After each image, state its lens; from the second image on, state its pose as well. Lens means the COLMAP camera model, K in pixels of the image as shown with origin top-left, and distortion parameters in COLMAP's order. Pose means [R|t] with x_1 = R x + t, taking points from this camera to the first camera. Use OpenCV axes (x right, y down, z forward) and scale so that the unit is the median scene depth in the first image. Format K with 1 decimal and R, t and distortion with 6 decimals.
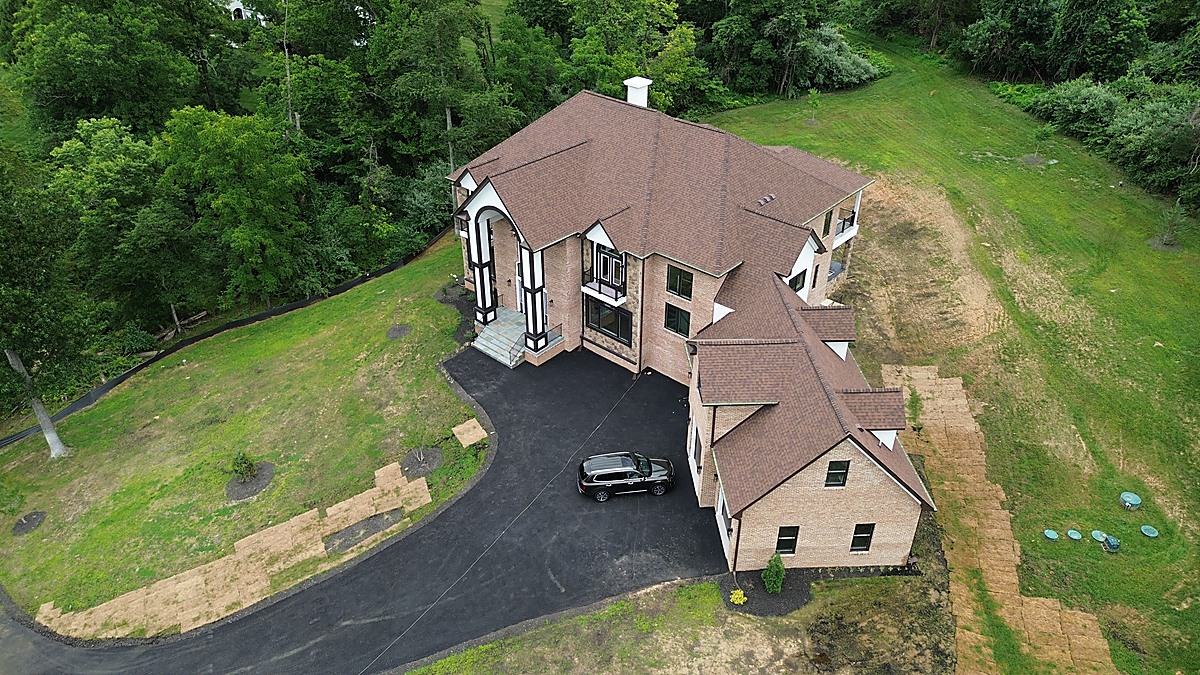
lens RADIAL K [[845.3, 0, 601.8], [0, 845.3, 325.3], [0, 0, 1]] dist [0.059568, -0.053212]
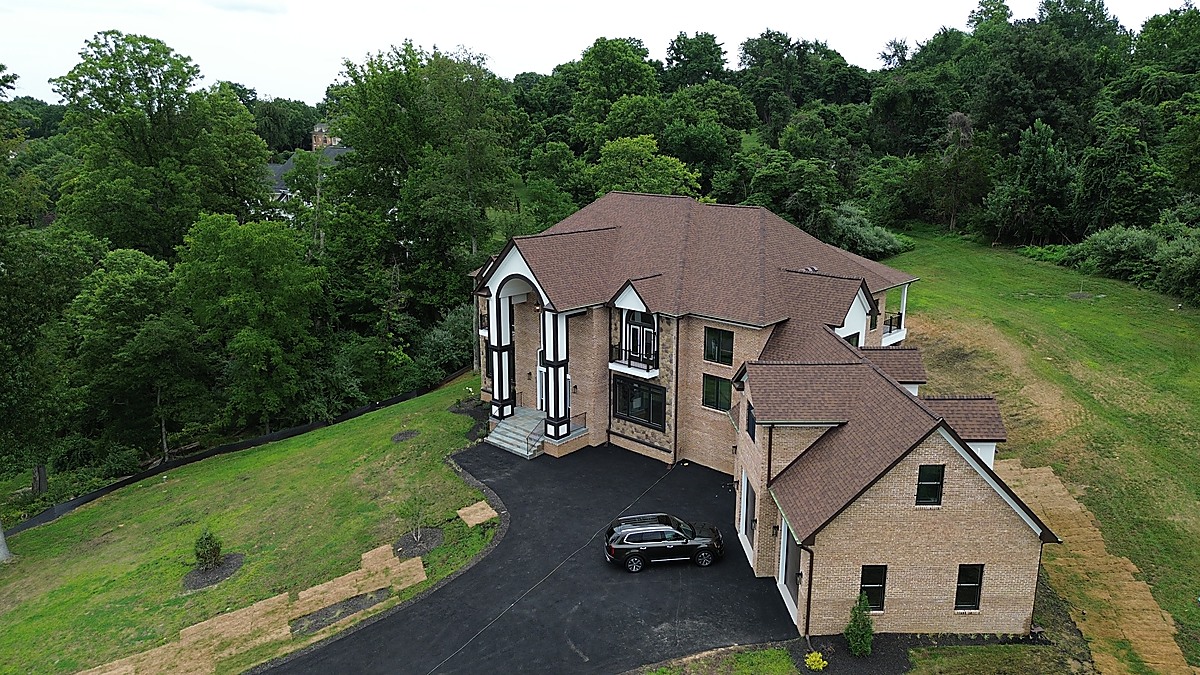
lens RADIAL K [[845.3, 0, 601.8], [0, 845.3, 325.3], [0, 0, 1]] dist [0.059568, -0.053212]
pose [[0.999734, 0.003425, -0.022819, -0.012014], [-0.010520, 0.947815, -0.318647, 0.216898], [0.020537, 0.318802, 0.947599, 0.133720]]
